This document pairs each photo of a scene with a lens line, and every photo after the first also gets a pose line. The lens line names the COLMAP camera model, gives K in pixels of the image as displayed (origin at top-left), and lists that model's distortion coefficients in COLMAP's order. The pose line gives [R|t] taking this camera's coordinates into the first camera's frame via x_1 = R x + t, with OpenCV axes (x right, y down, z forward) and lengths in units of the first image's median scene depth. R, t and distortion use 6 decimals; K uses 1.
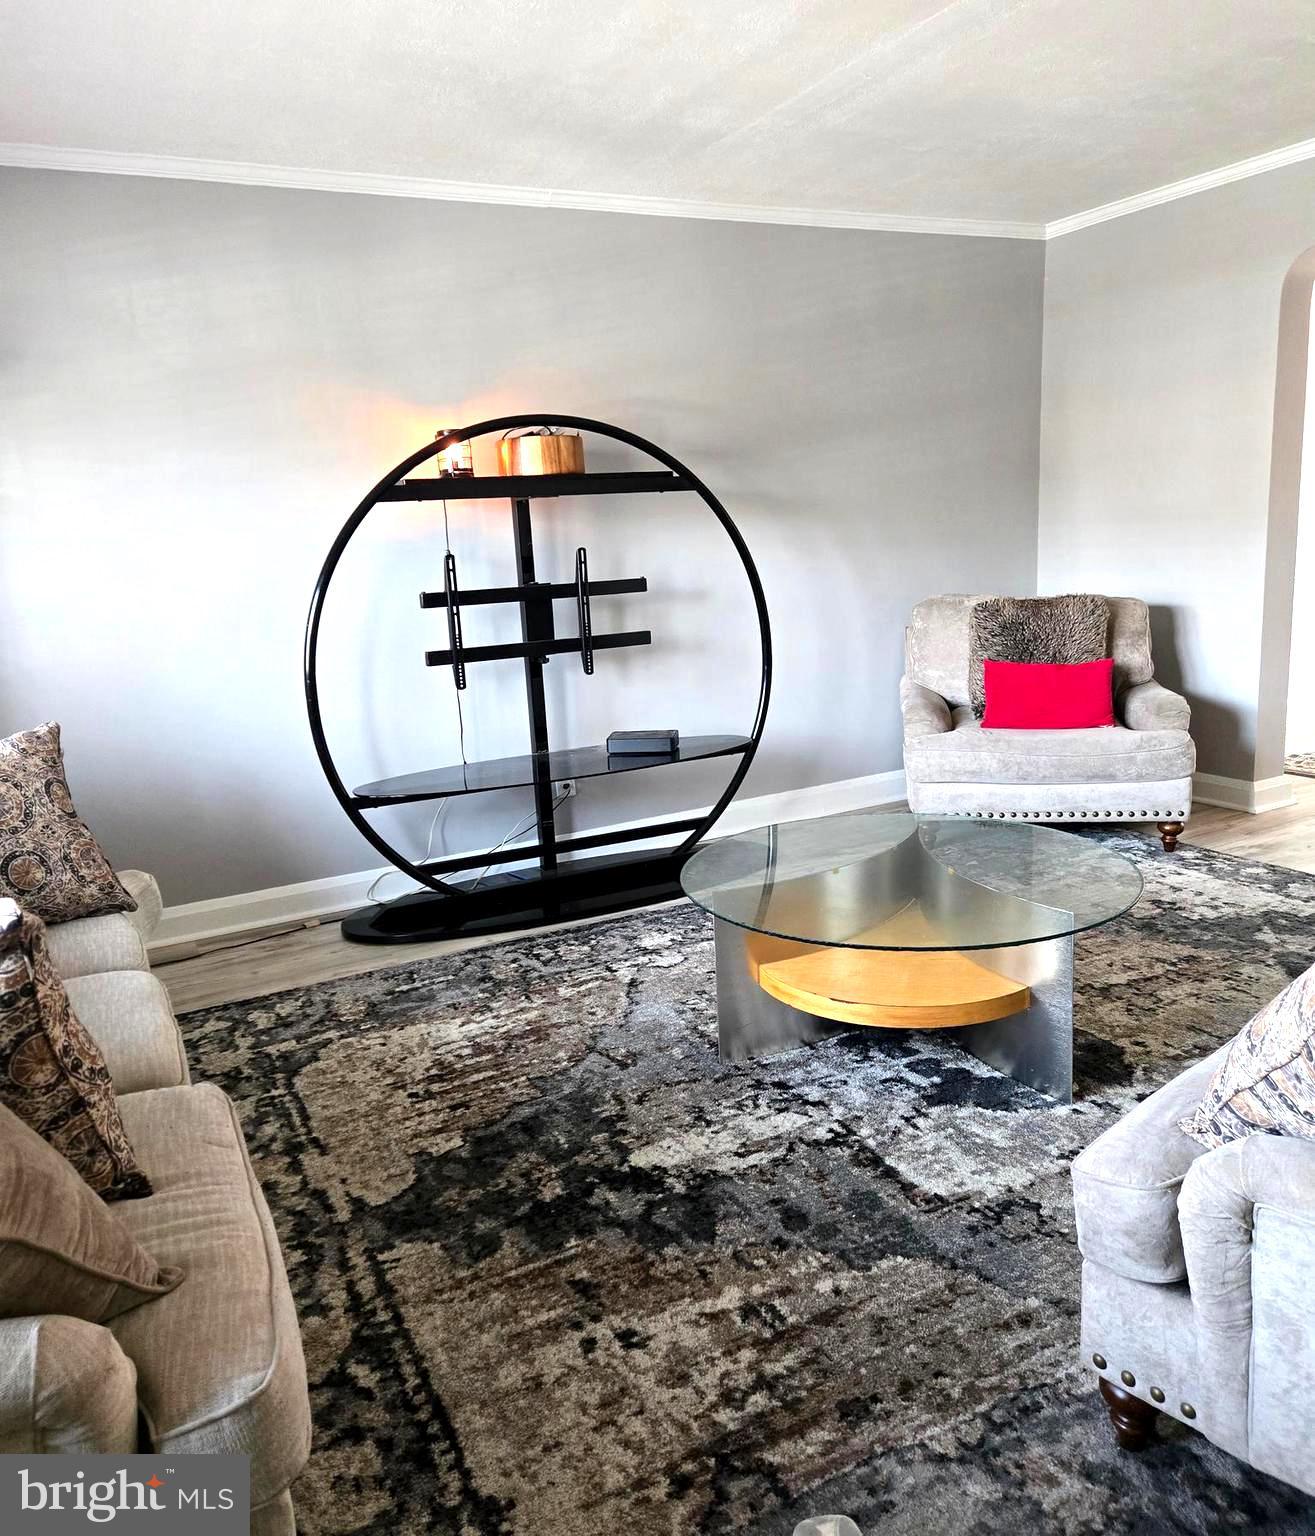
lens RADIAL K [[1125.0, 0, 658.0], [0, 1125.0, 805.0], [0, 0, 1]] dist [0.009806, 0.002678]
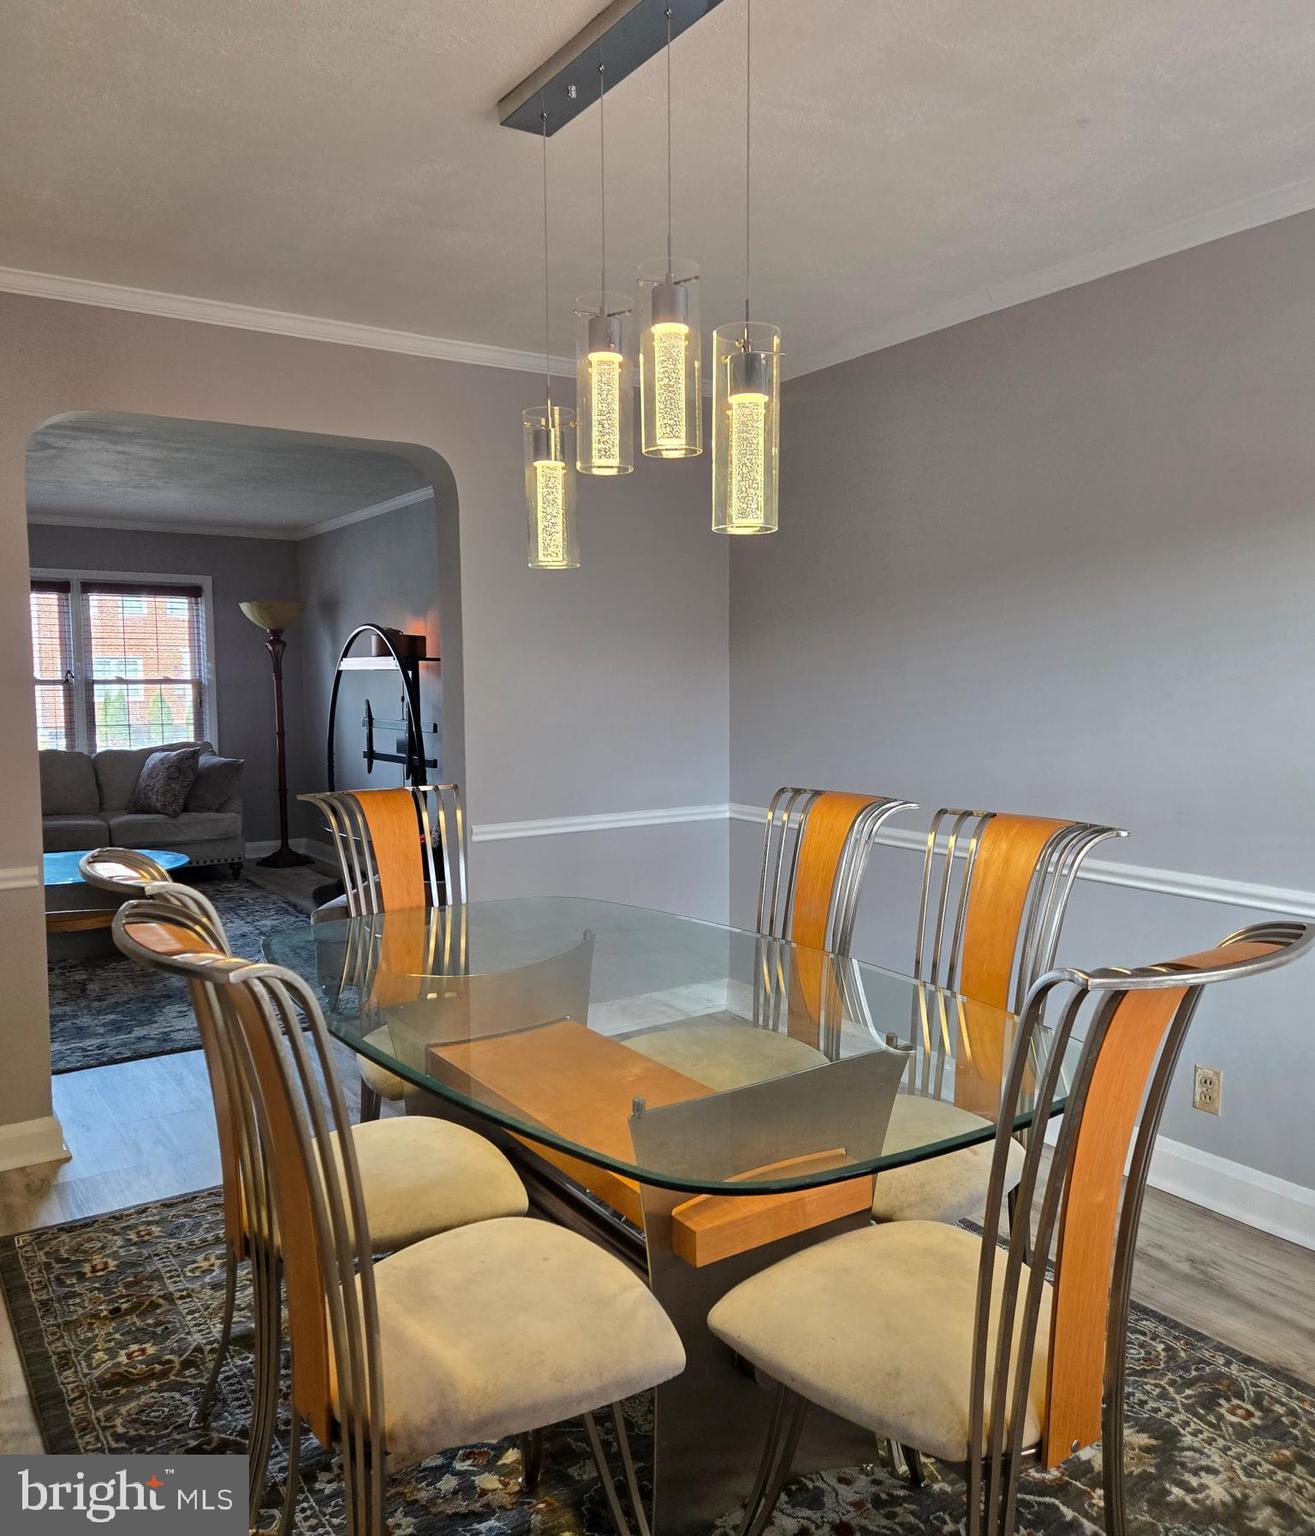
lens RADIAL K [[1174.3, 0, 651.3], [0, 1174.3, 769.4], [0, 0, 1]] dist [0.083355, -0.069588]
pose [[0.122761, 0.133976, -0.983351, 1.720212], [-0.240058, 0.965431, 0.101566, -0.407698], [0.962965, 0.223593, 0.150680, 1.162366]]
